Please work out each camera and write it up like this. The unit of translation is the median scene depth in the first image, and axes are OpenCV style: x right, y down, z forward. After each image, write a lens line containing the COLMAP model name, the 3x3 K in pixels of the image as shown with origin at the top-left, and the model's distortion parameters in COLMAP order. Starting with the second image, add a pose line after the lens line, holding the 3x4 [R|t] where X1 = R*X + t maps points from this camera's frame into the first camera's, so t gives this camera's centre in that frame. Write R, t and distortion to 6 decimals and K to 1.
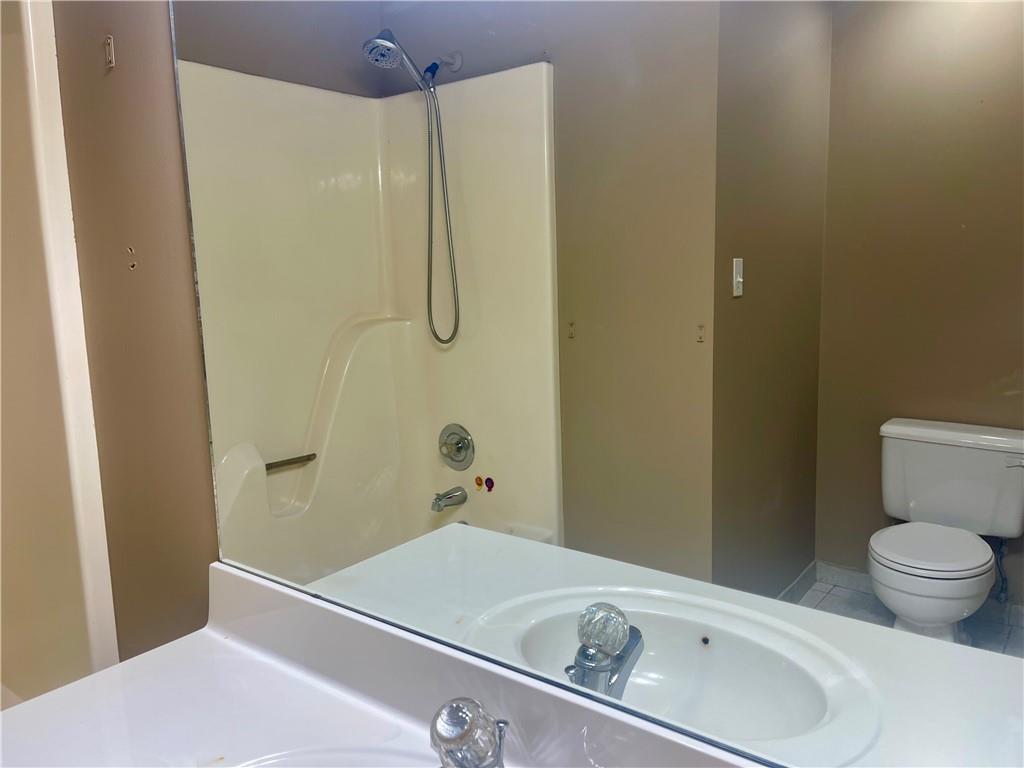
lens RADIAL K [[782.0, 0, 508.6], [0, 782.0, 384.0], [0, 0, 1]] dist [0.103689, -0.137229]
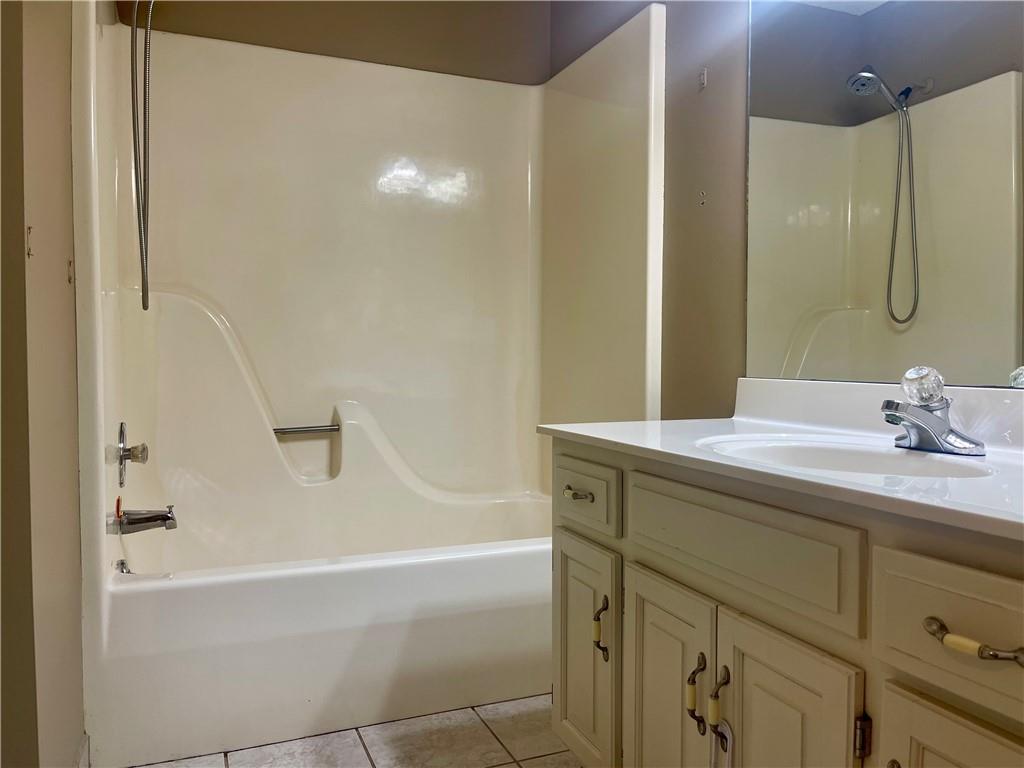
lens RADIAL K [[782.0, 0, 508.6], [0, 782.0, 384.0], [0, 0, 1]] dist [0.103689, -0.137229]
pose [[0.863662, 0.045076, -0.502051, 0.010249], [-0.099928, 0.991537, -0.082878, 0.202591], [0.494067, 0.121748, 0.860857, -0.287053]]
